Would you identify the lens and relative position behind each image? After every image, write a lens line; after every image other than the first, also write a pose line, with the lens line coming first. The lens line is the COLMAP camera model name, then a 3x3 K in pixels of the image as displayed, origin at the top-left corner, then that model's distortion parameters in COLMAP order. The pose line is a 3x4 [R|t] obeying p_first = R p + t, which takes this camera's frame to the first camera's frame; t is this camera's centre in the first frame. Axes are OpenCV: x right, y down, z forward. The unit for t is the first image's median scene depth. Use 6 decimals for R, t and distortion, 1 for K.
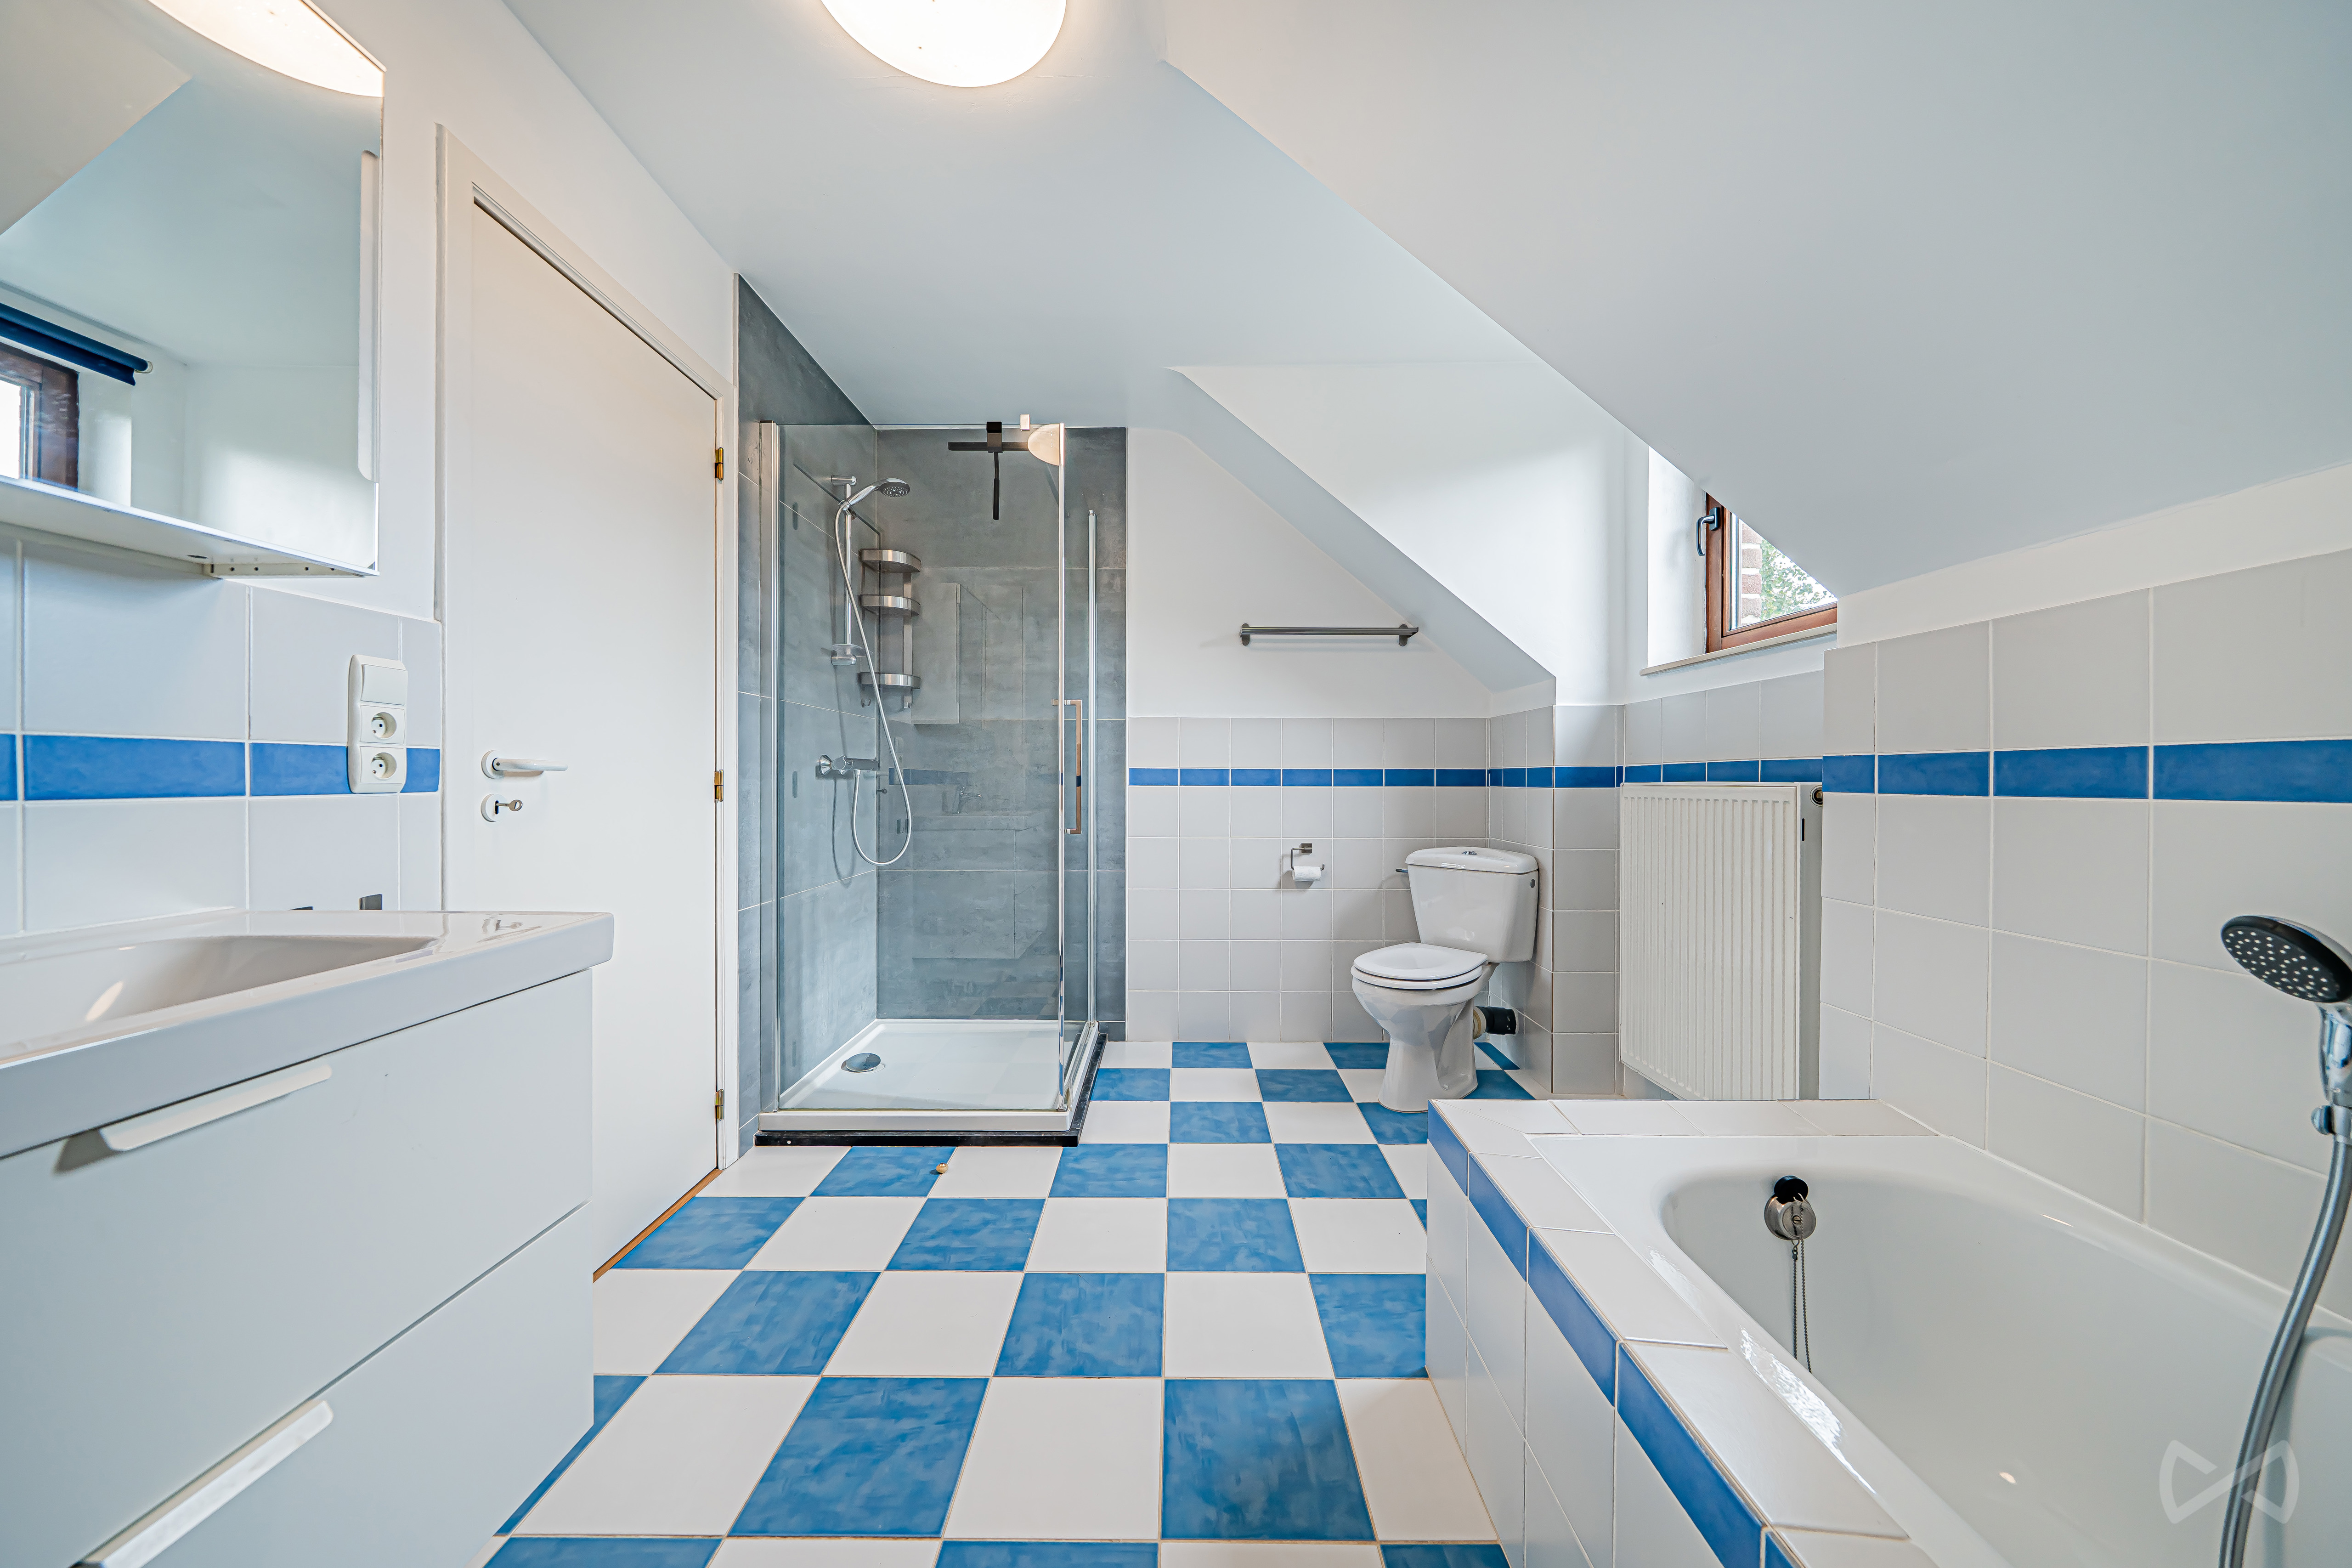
lens RADIAL K [[803.9, 0, 1176.0], [0, 803.9, 784.0], [0, 0, 1]] dist [0.001107, 0.000121]
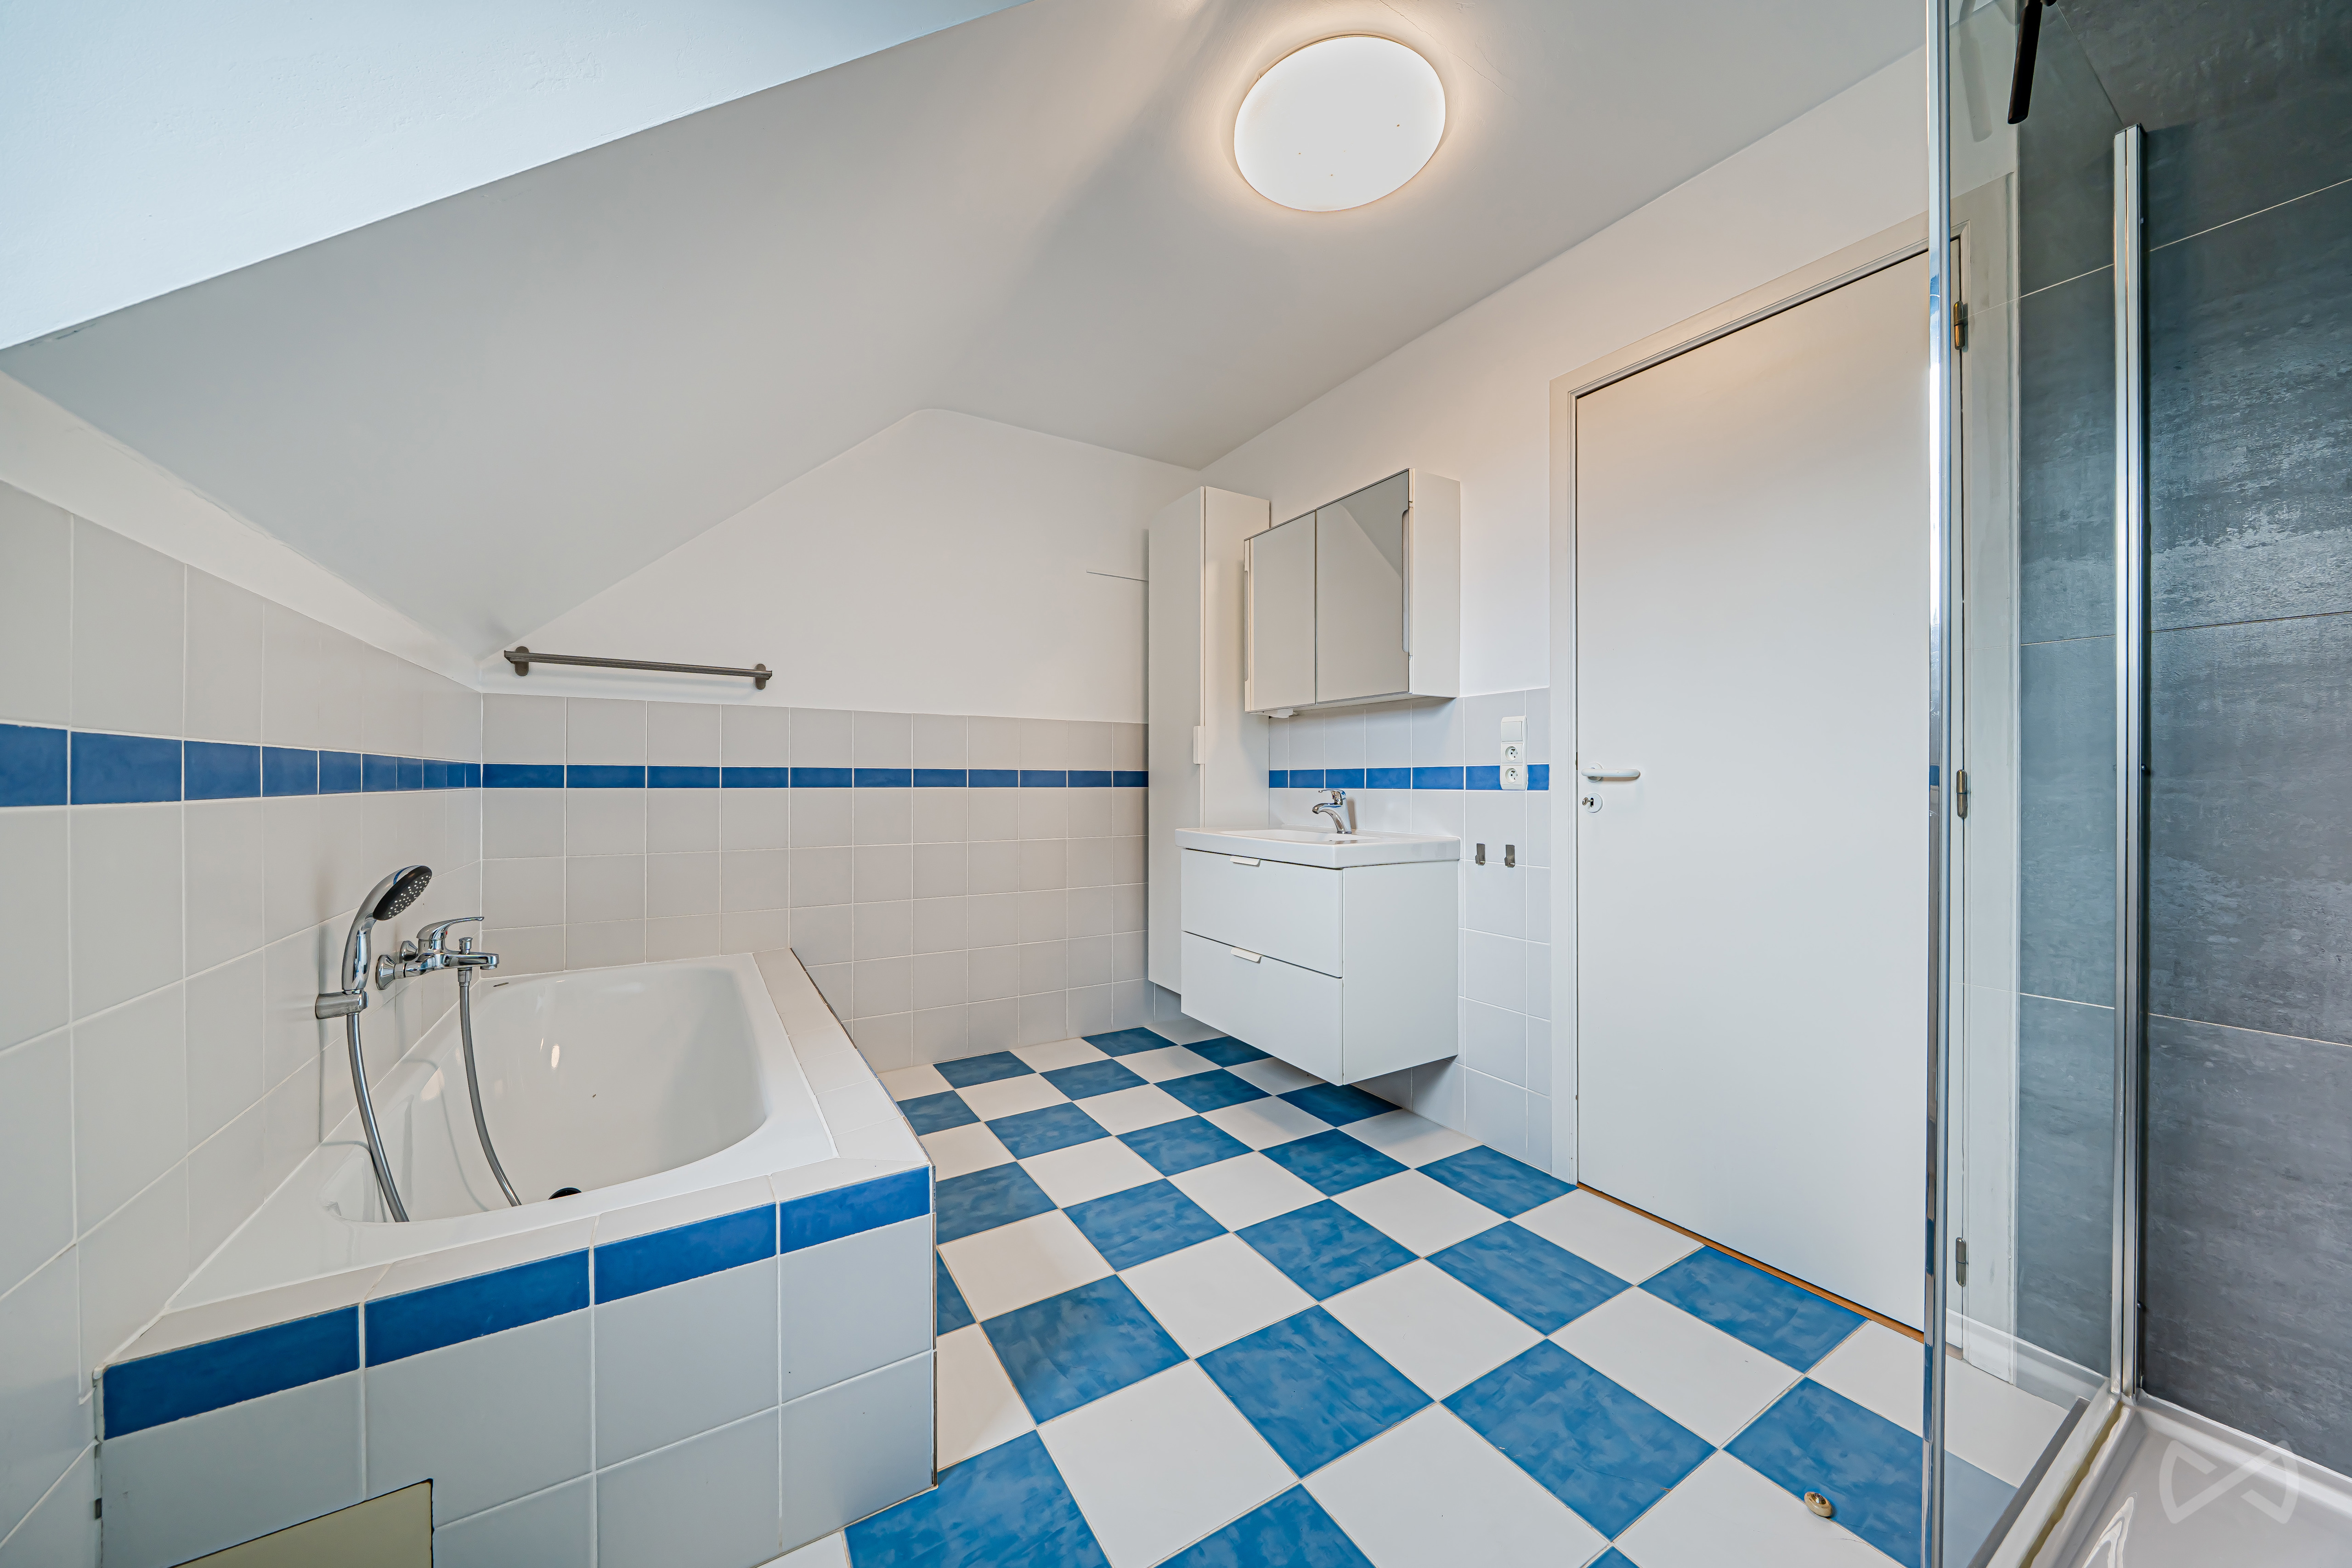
lens RADIAL K [[803.8, 0, 1176.0], [0, 803.8, 784.0], [0, 0, 1]] dist [0.001107, 0.000121]
pose [[-0.851023, -0.000405, -0.525128, 0.584446], [-0.006755, 0.999925, 0.010176, -0.015328], [0.525084, 0.012207, -0.850963, 1.990367]]
